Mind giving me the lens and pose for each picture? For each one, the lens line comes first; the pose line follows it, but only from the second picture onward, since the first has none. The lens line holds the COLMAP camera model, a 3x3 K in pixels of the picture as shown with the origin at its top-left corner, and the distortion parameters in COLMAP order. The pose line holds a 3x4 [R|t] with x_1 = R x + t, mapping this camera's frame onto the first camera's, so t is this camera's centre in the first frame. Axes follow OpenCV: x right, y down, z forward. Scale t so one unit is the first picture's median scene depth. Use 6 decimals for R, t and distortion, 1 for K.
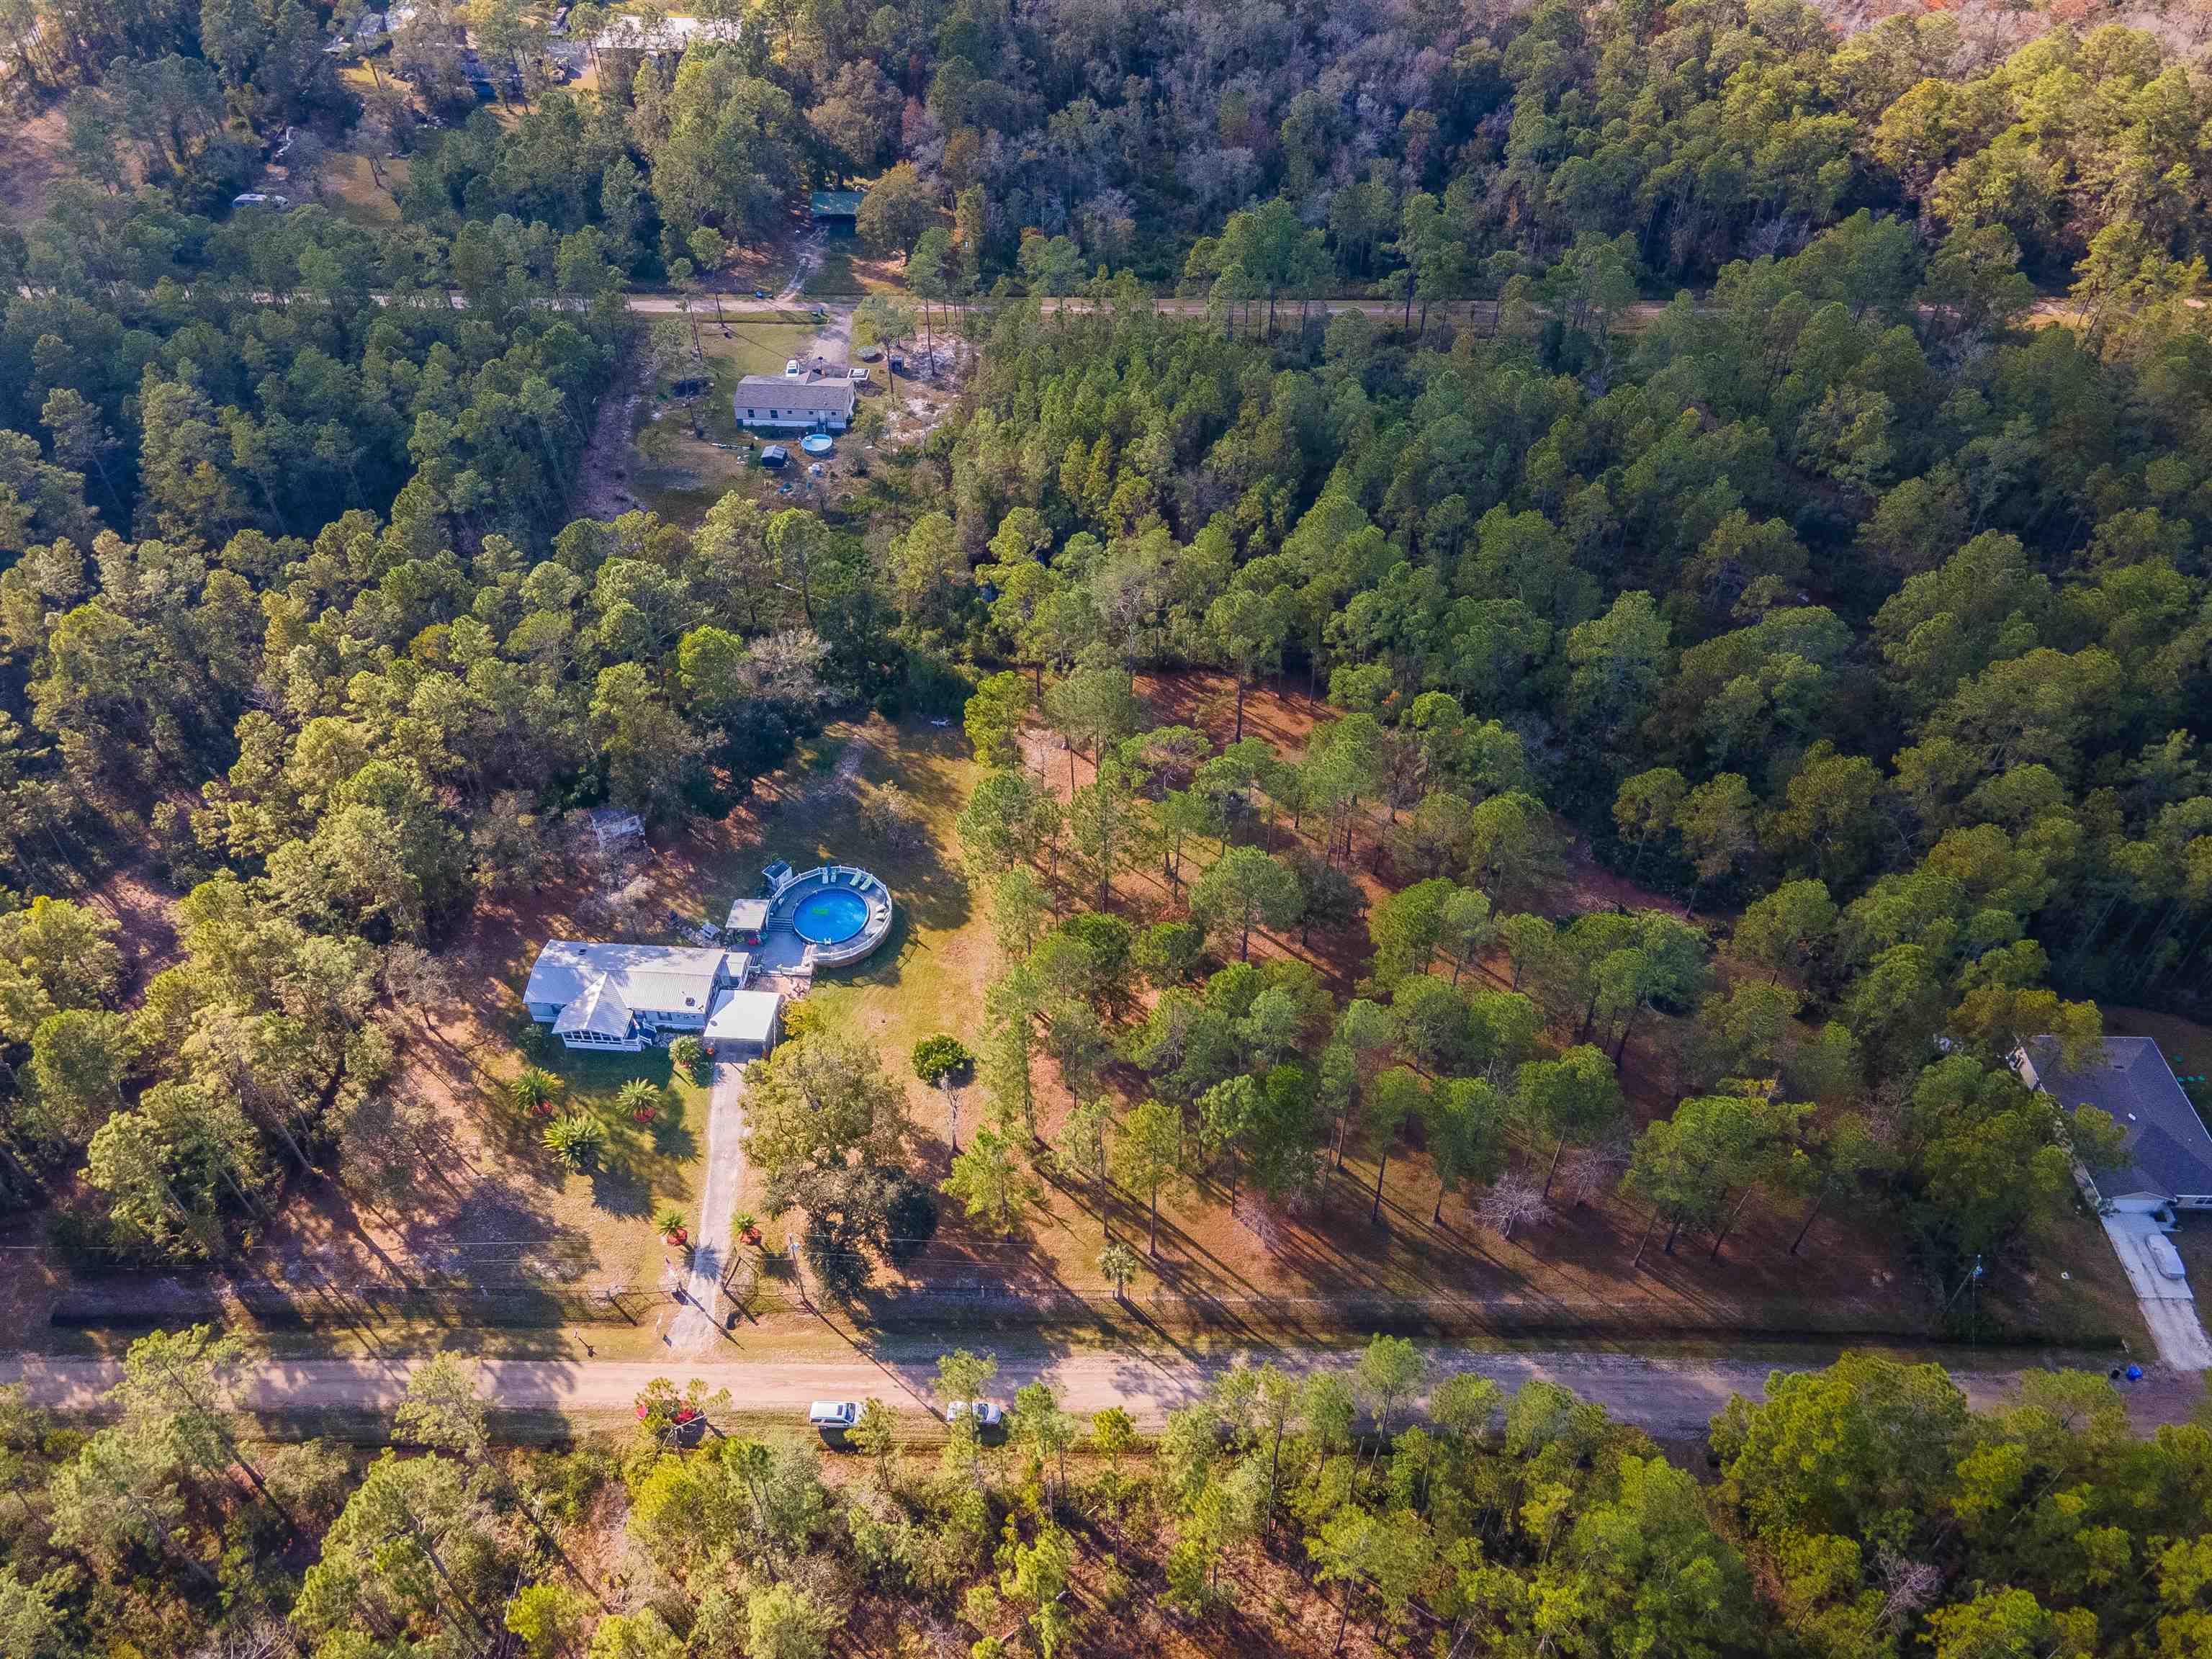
lens RADIAL K [[1521.4, 0, 1106.0], [0, 1521.4, 829.5], [0, 0, 1]] dist [0.022927, 0.006370]
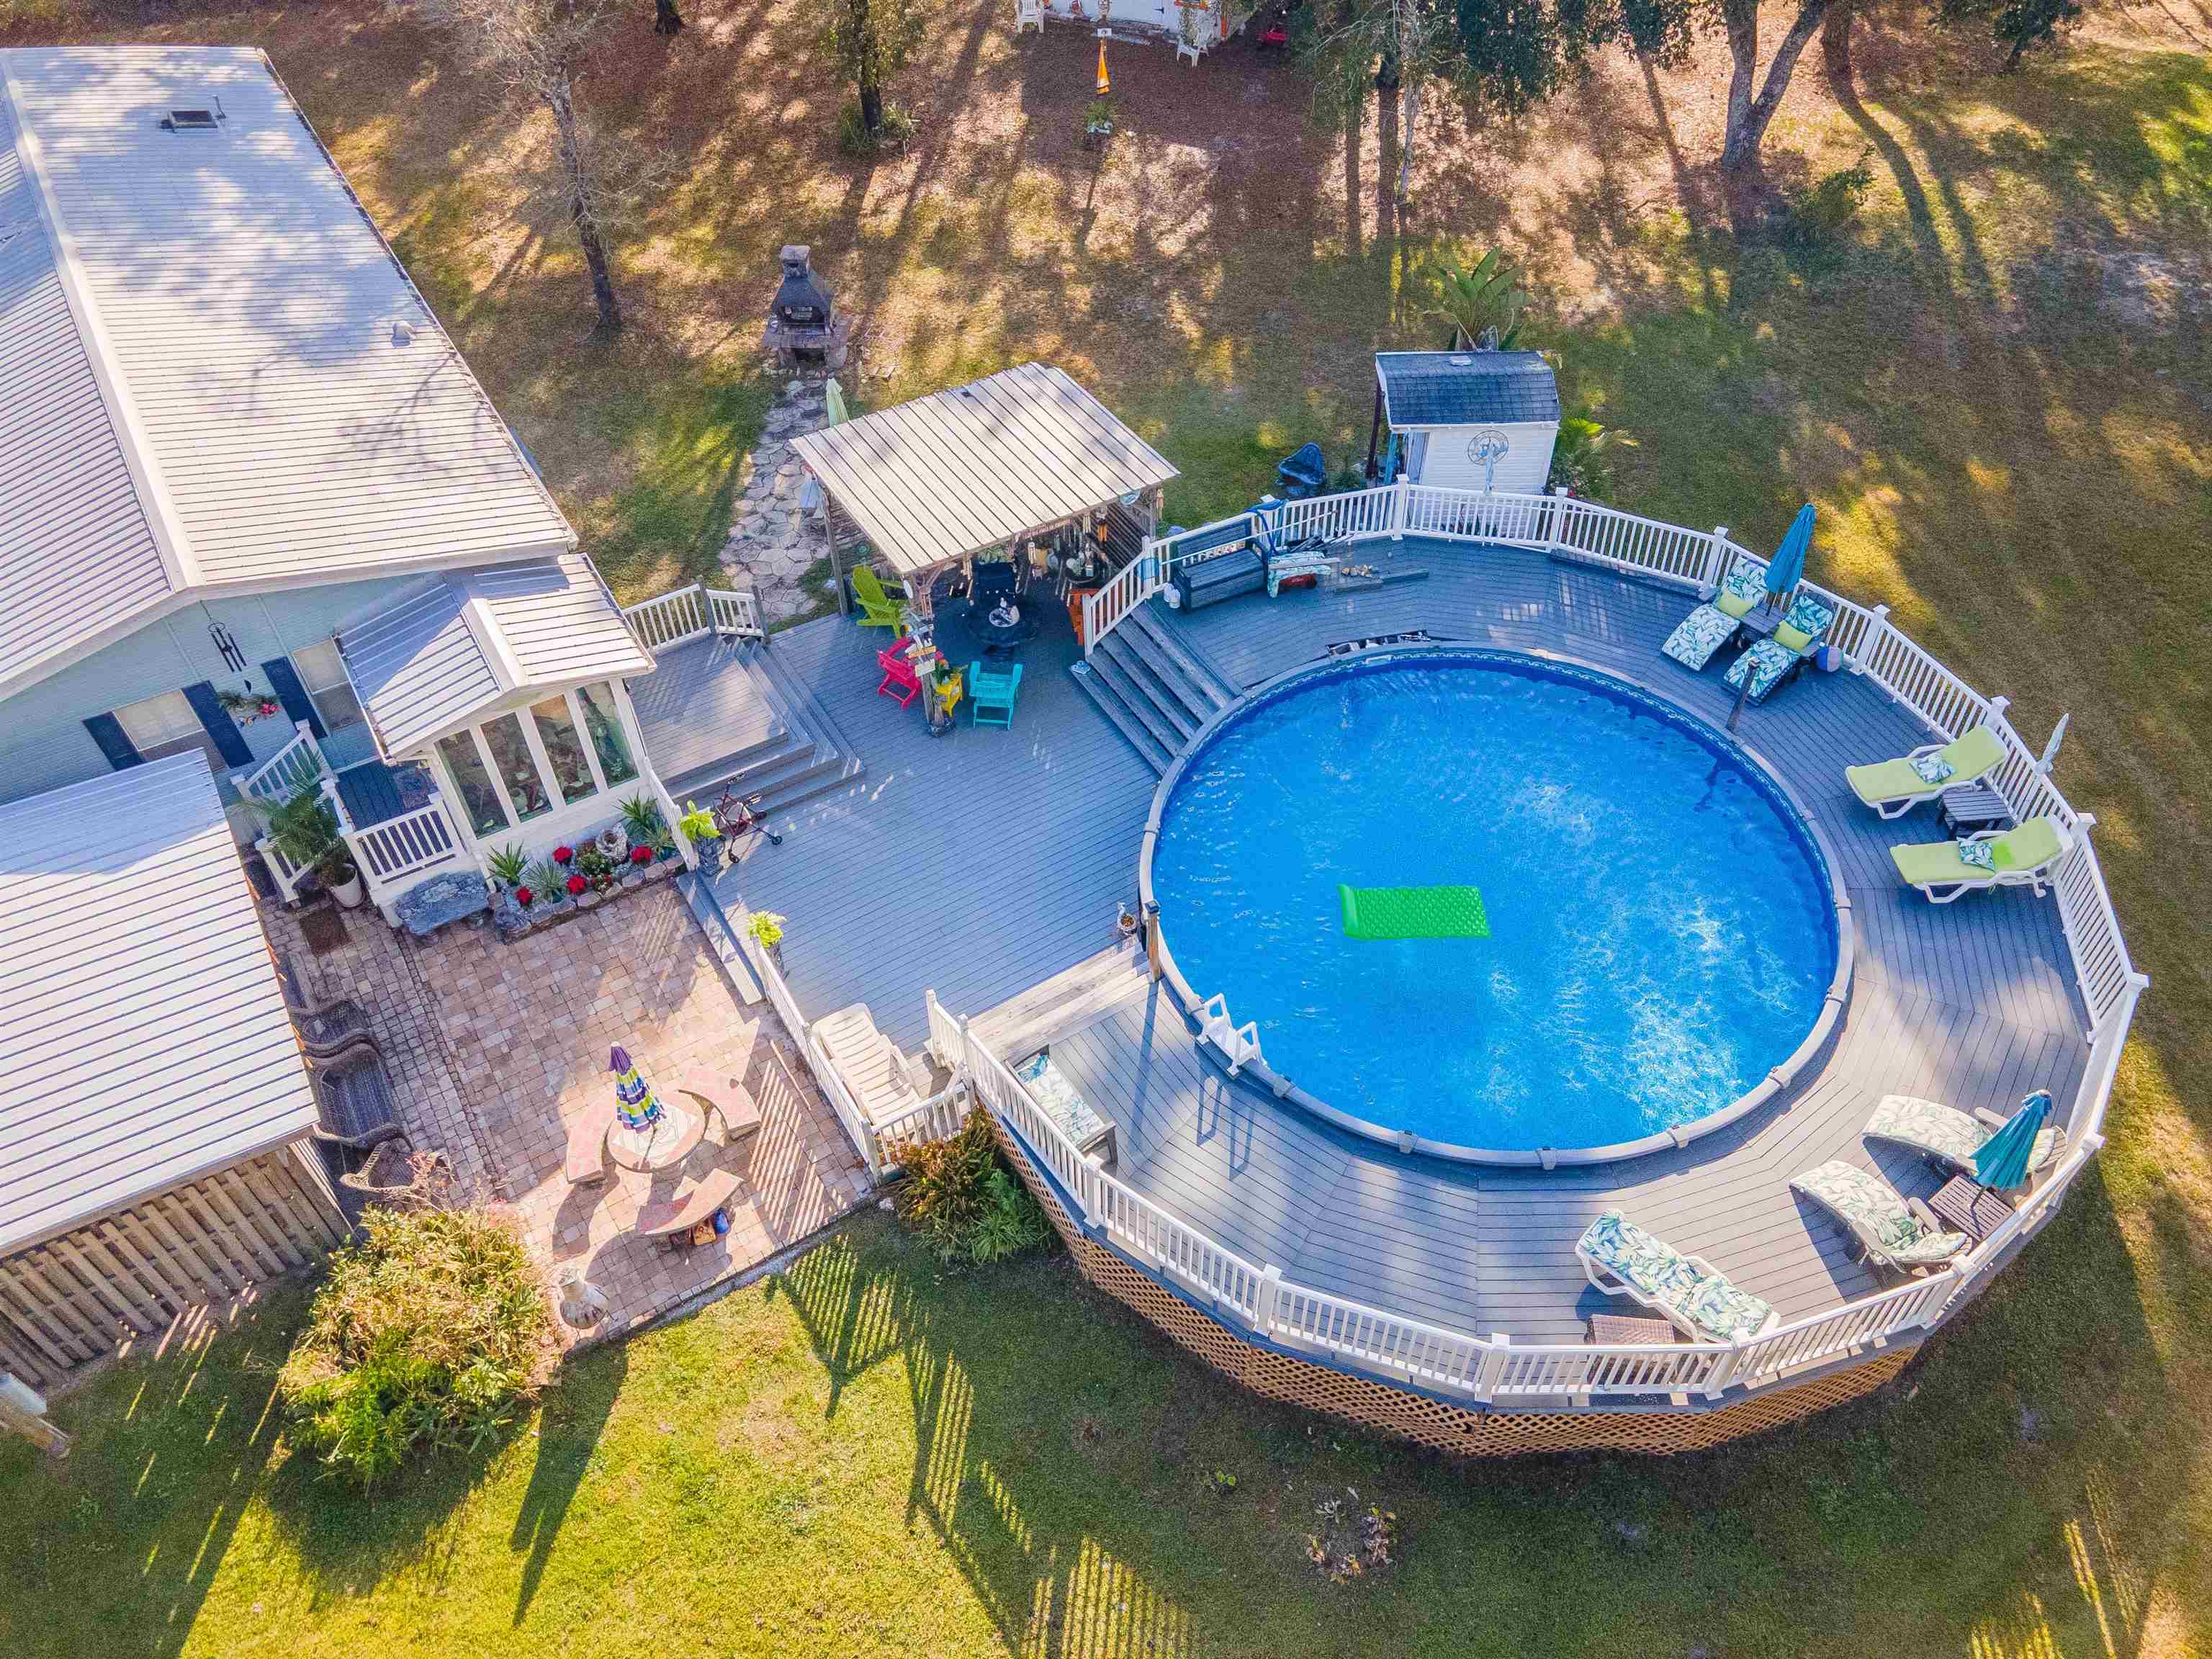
lens RADIAL K [[1521.4, 0, 1106.0], [0, 1521.4, 829.5], [0, 0, 1]] dist [0.022927, 0.006370]
pose [[0.573297, 0.607726, -0.549545, -0.135823], [-0.556103, 0.781178, 0.283744, 0.037512], [0.601731, 0.142934, 0.785805, 0.886267]]
